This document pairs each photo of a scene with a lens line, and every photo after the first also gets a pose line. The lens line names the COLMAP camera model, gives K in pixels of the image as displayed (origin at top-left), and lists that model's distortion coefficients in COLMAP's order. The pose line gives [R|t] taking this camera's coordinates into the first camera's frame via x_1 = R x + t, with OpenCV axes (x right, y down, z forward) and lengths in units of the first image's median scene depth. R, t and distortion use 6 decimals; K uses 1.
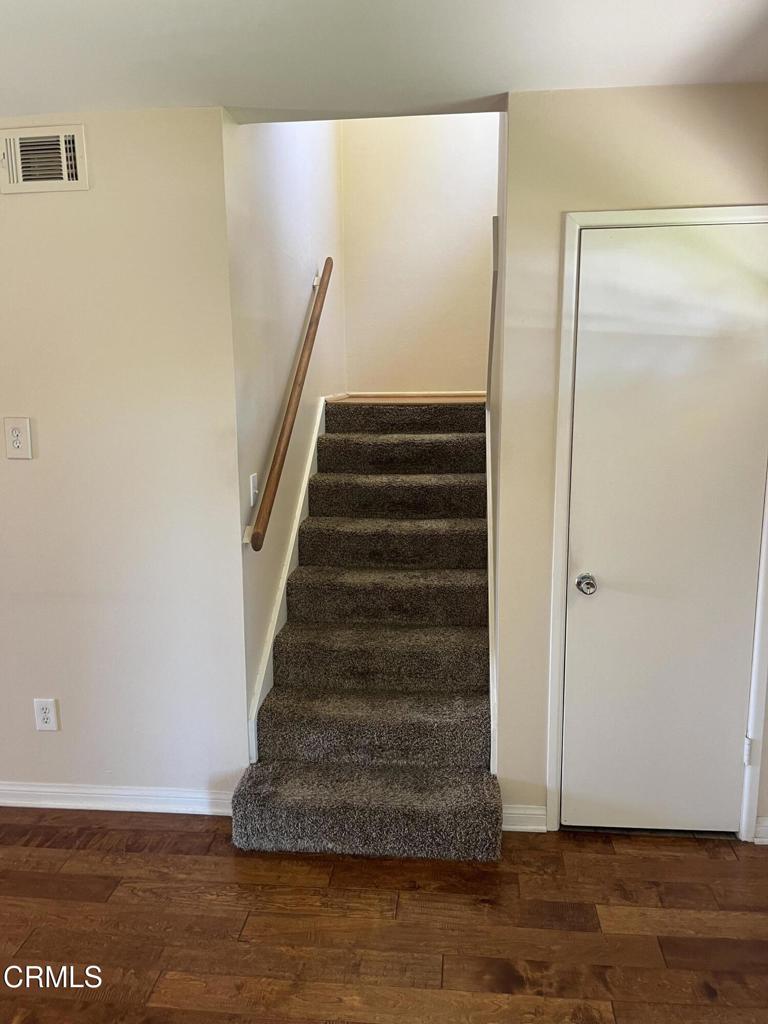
lens RADIAL K [[793.0, 0, 380.2], [0, 793.0, 511.1], [0, 0, 1]] dist [0.083908, -0.090946]
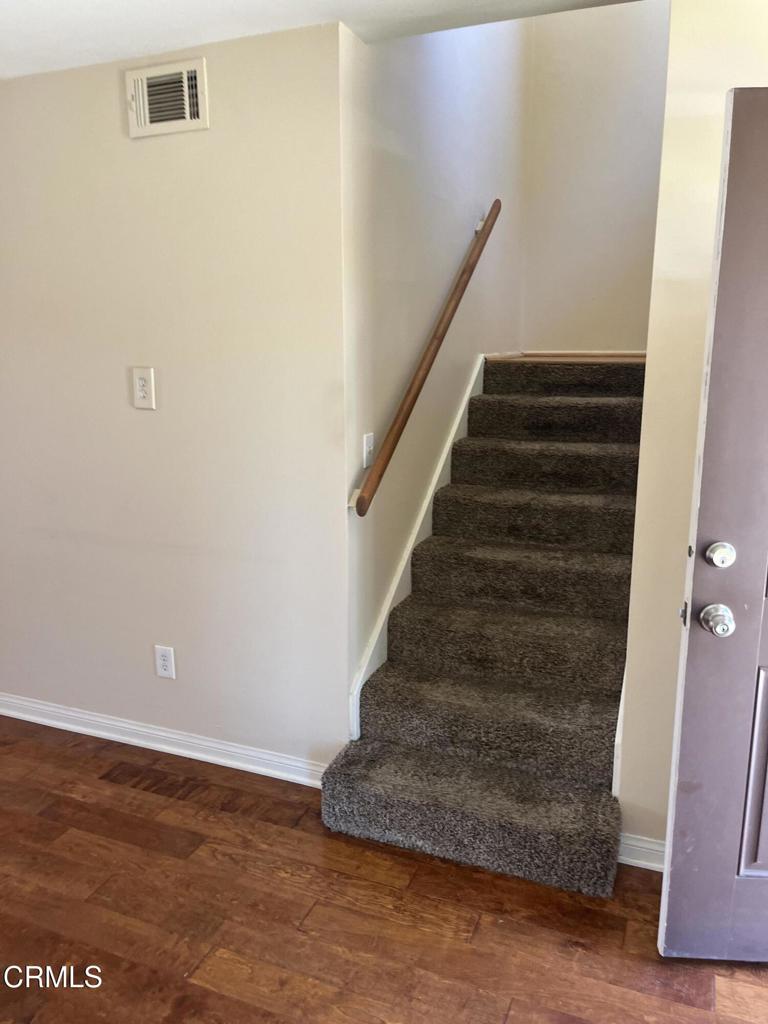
lens RADIAL K [[793.0, 0, 379.4], [0, 793.0, 504.6], [0, 0, 1]] dist [0.083908, -0.090946]
pose [[0.959571, 0.066081, -0.273598, 0.114986], [-0.056143, 0.997452, 0.044006, -0.005492], [0.275809, -0.026866, 0.960837, 0.115451]]
